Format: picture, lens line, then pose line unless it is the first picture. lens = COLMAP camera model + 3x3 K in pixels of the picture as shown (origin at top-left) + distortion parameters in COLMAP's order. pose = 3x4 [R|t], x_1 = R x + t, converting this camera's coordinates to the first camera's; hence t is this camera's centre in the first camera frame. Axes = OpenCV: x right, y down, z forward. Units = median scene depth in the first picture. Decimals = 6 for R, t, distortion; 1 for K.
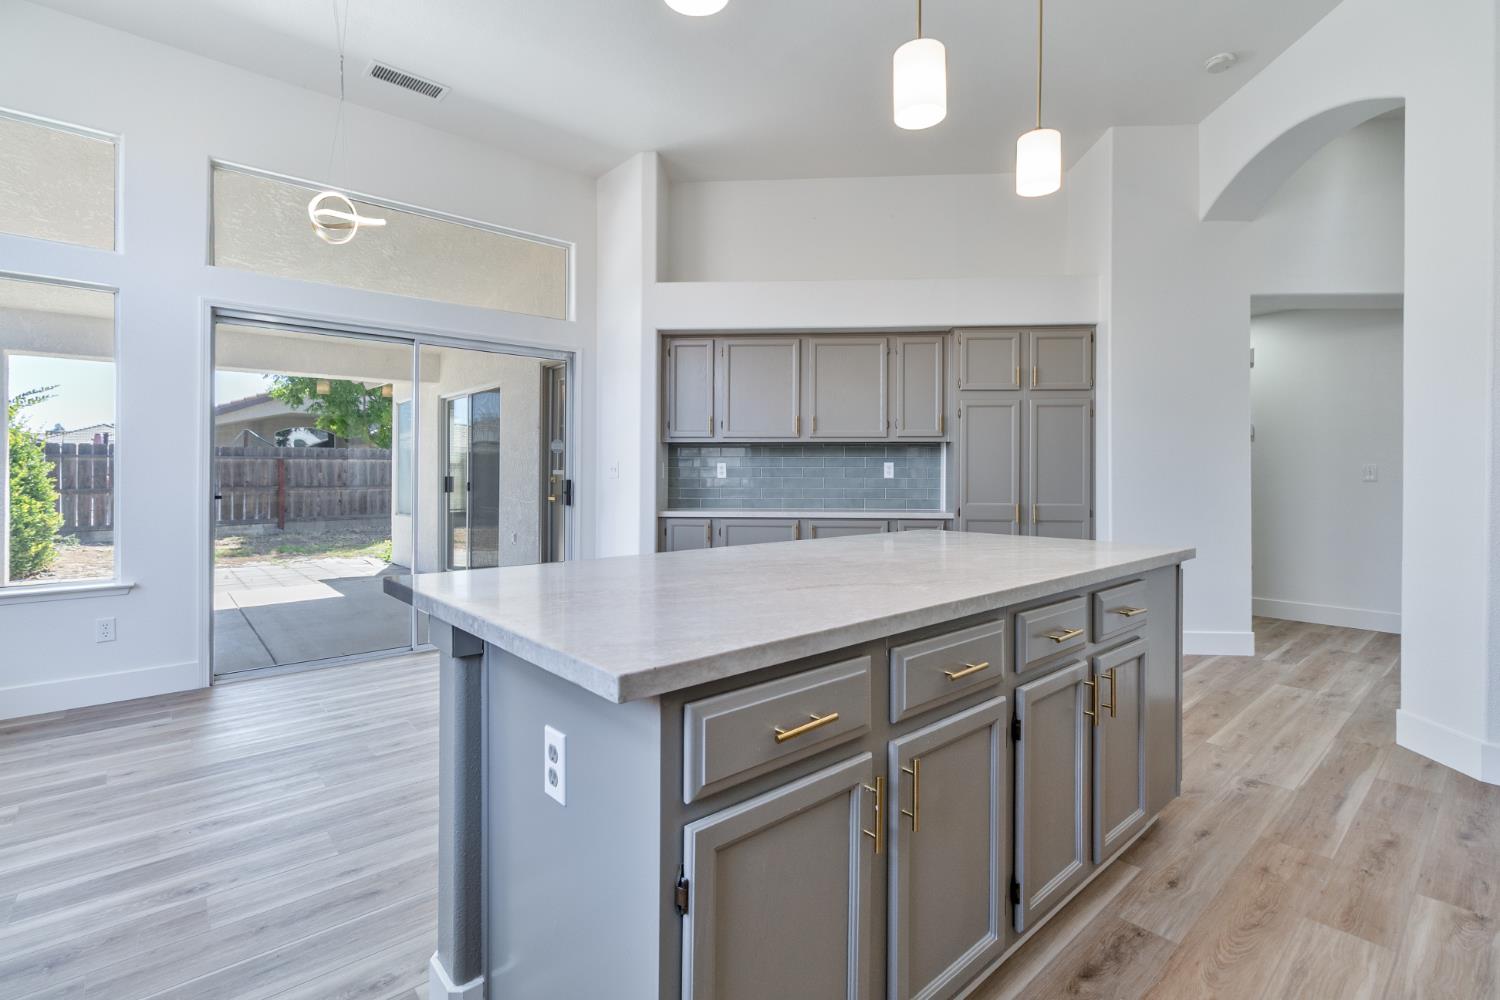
lens RADIAL K [[690.8, 0, 748.6], [0, 690.8, 473.4], [0, 0, 1]] dist [0.002653, -0.000238]
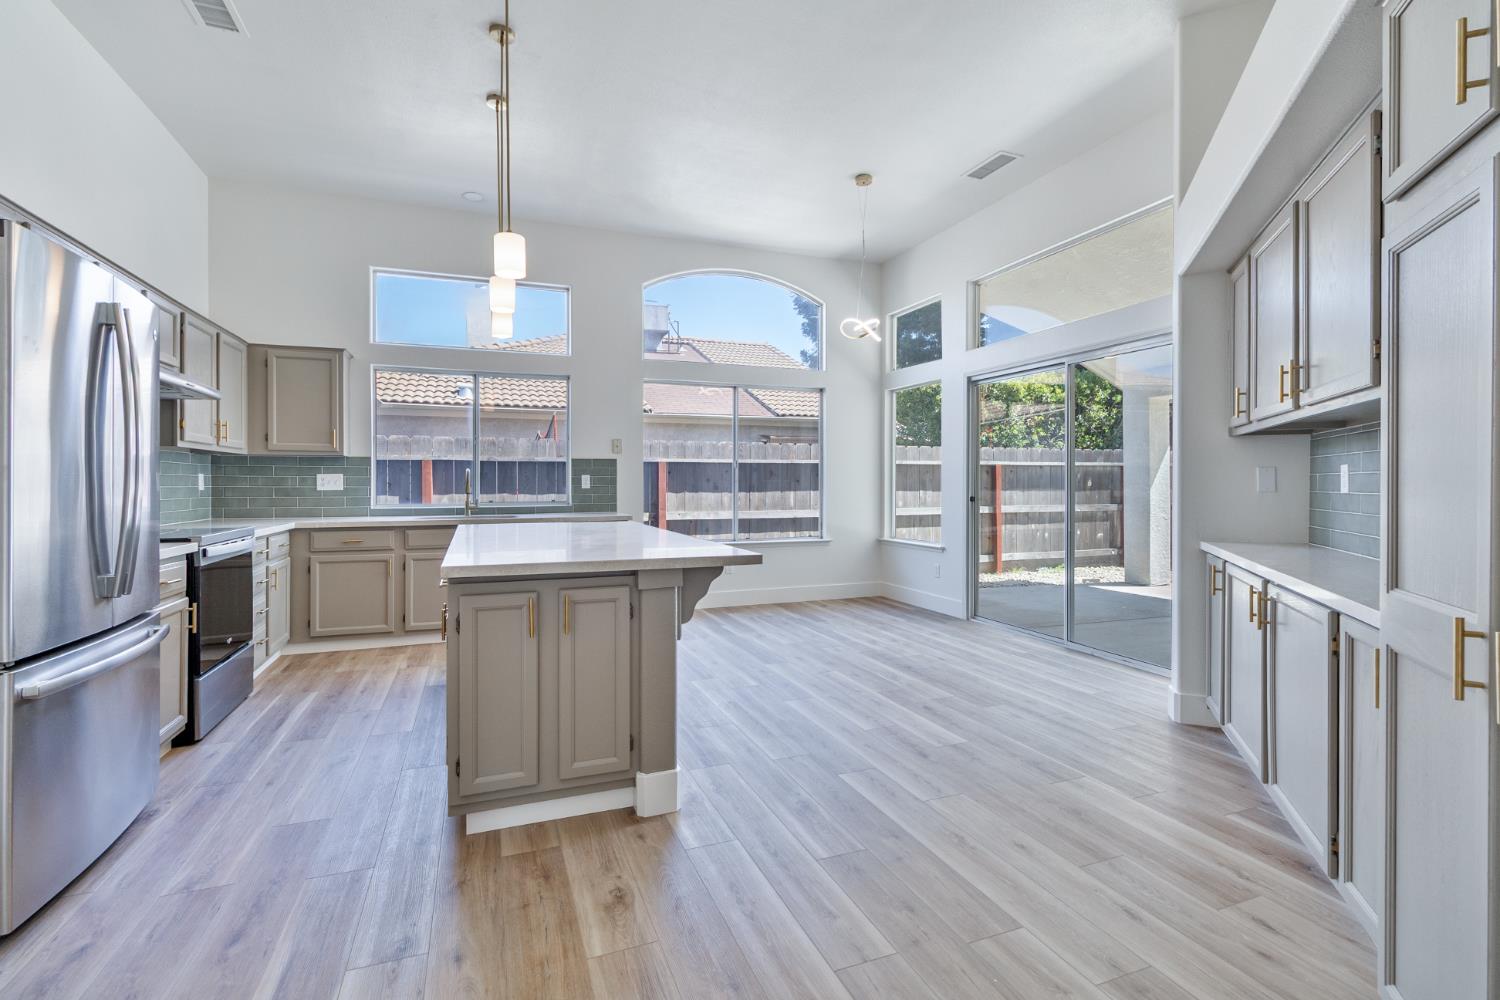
lens RADIAL K [[690.8, 0, 744.8], [0, 690.8, 484.4], [0, 0, 1]] dist [0.002653, -0.000238]
pose [[-0.350689, 0.001705, -0.936490, 0.385221], [-0.000088, 0.999998, 0.001854, -0.000832], [0.936492, 0.000732, -0.350688, 0.481704]]
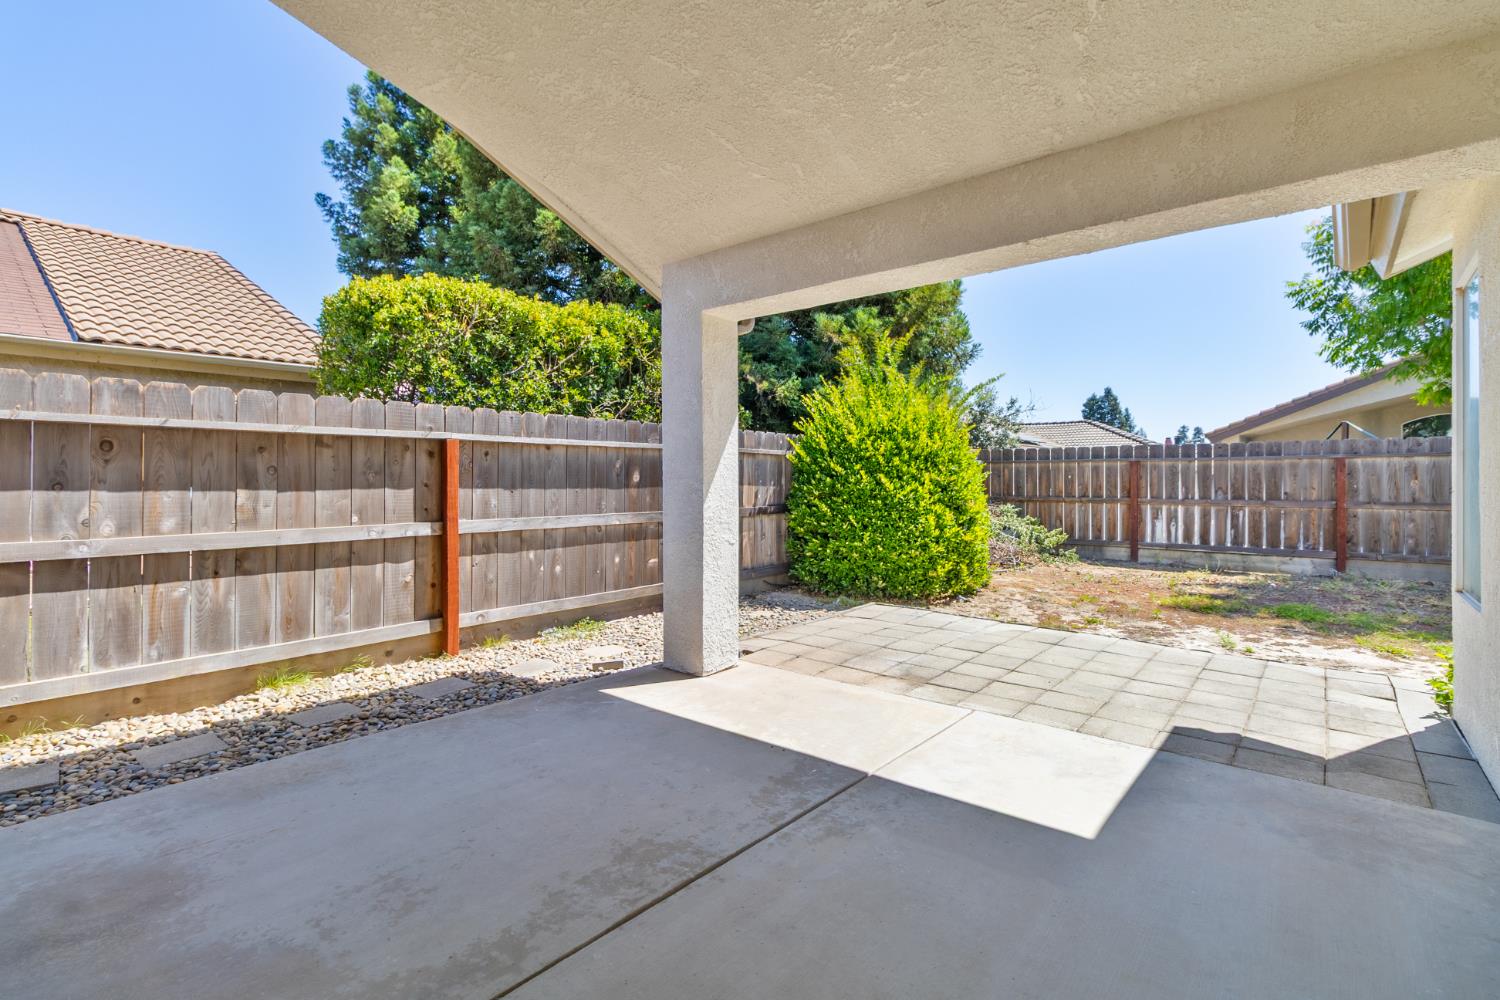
lens RADIAL K [[690.8, 0, 746.6], [0, 690.8, 479.1], [0, 0, 1]] dist [0.002653, -0.000238]
pose [[0.148600, -0.002414, -0.988894, -0.225256], [-0.003334, 0.999990, -0.002942, 0.002956], [0.988892, 0.003734, 0.148590, 0.631225]]
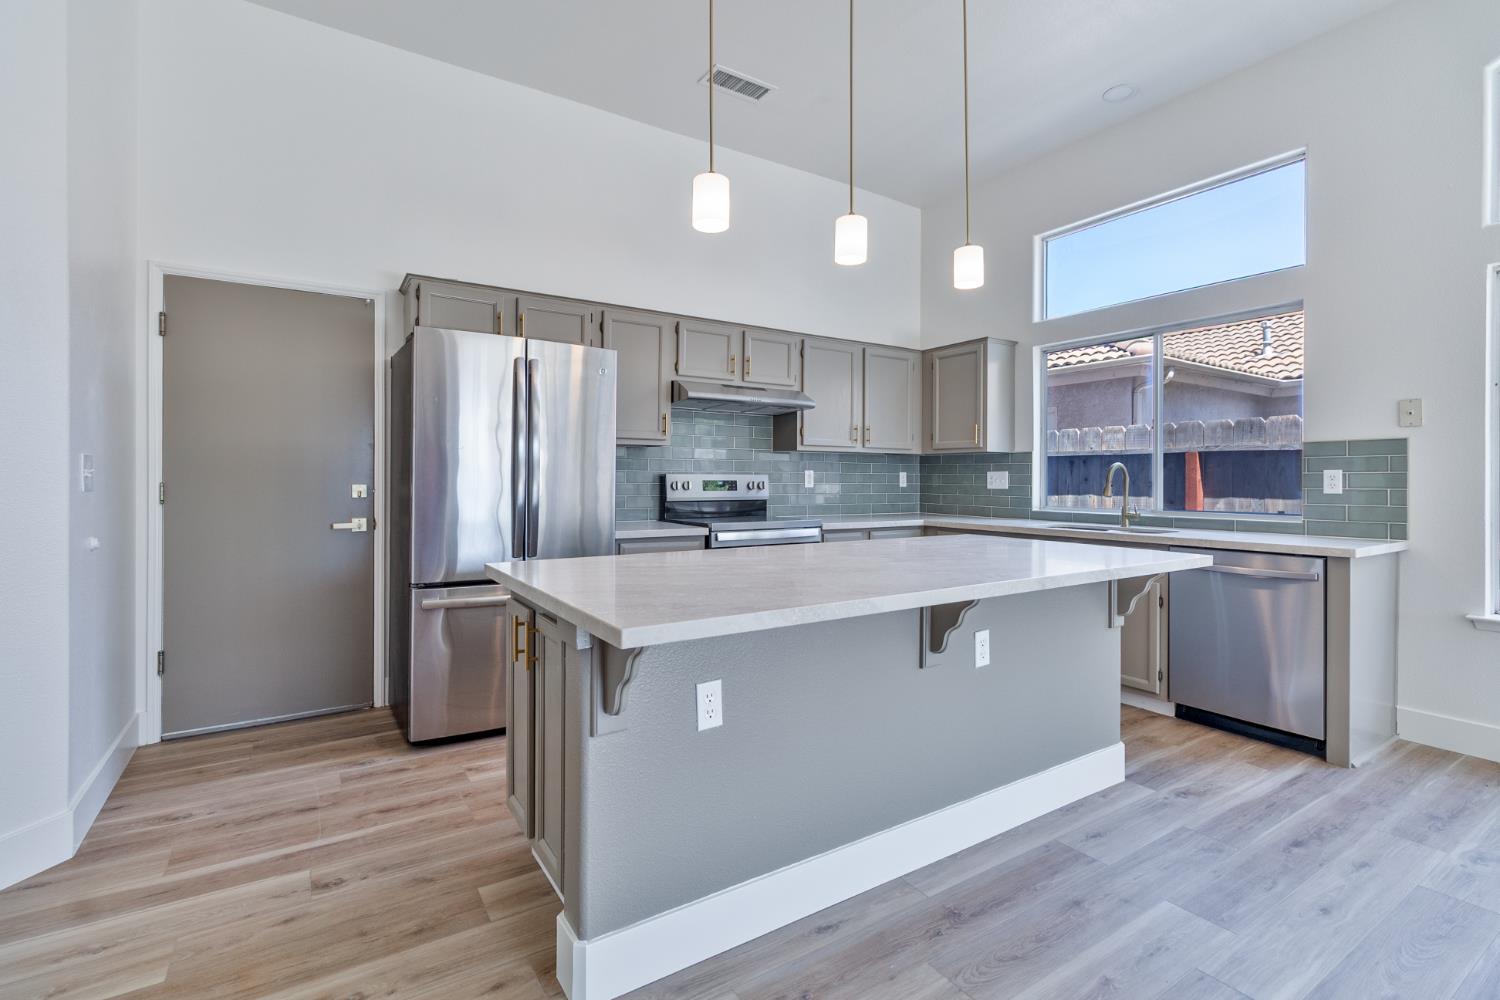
lens RADIAL K [[690.8, 0, 743.6], [0, 690.8, 476.6], [0, 0, 1]] dist [0.002653, -0.000238]
pose [[-0.988256, -0.005667, 0.152702, 0.048585], [-0.006227, 0.999976, -0.003185, -0.001805], [-0.152680, -0.004099, -0.988267, 0.526640]]
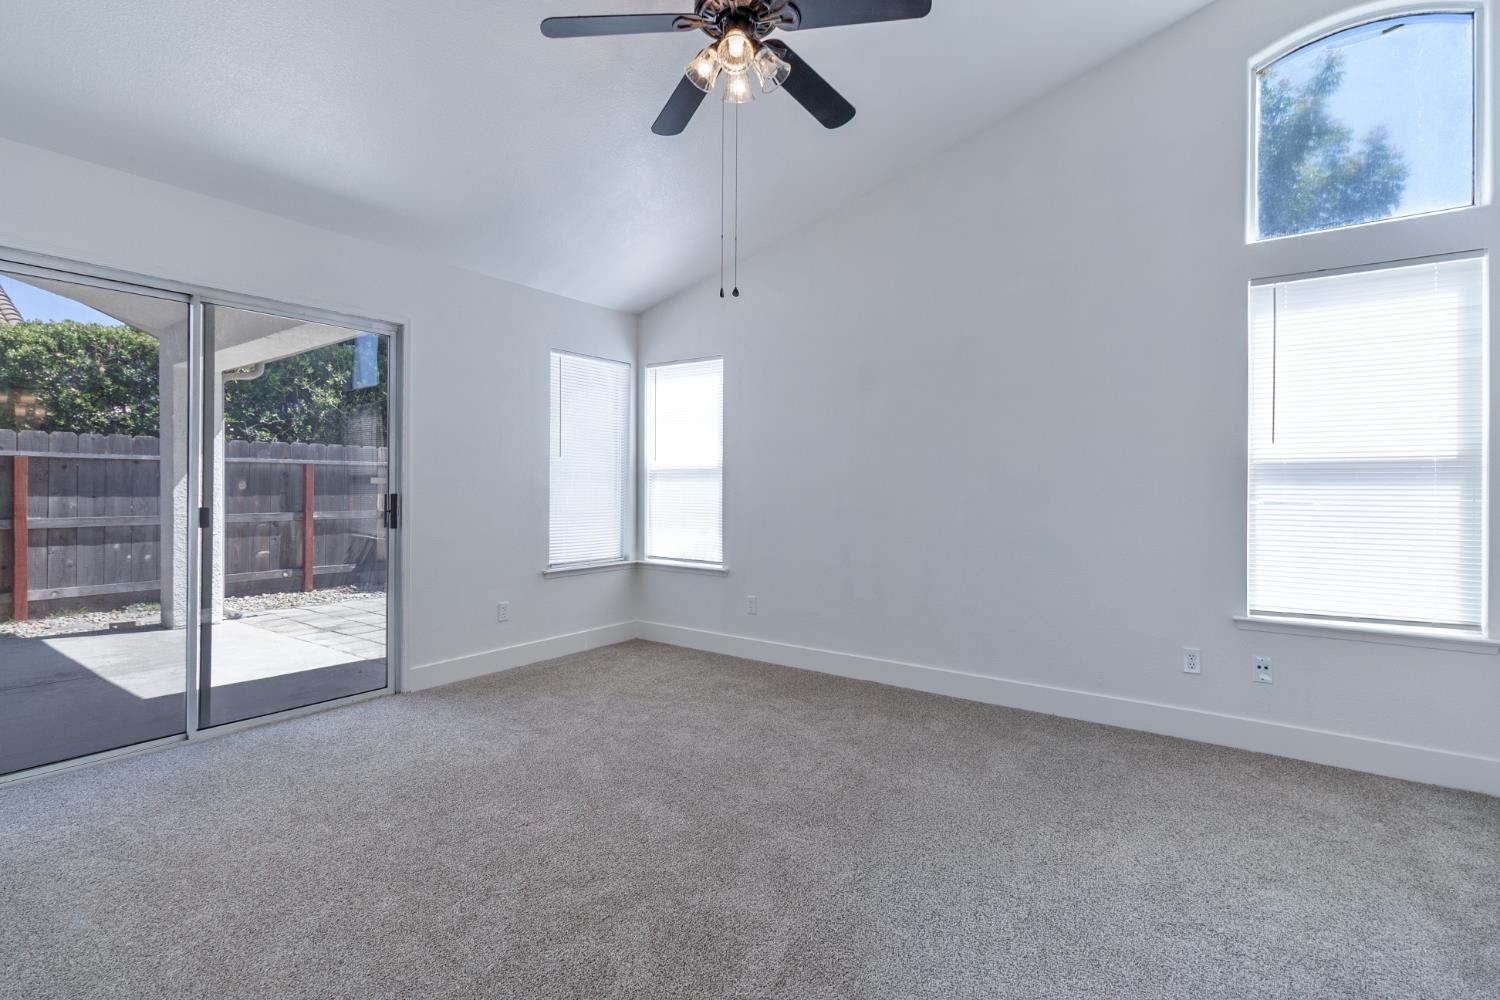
lens RADIAL K [[690.8, 0, 750.6], [0, 690.8, 492.1], [0, 0, 1]] dist [0.002653, -0.000238]
pose [[0.202676, 0.006255, -0.979226, 0.068902], [-0.007349, 0.999961, 0.004866, -0.001635], [0.979218, 0.006210, 0.202714, 1.102353]]
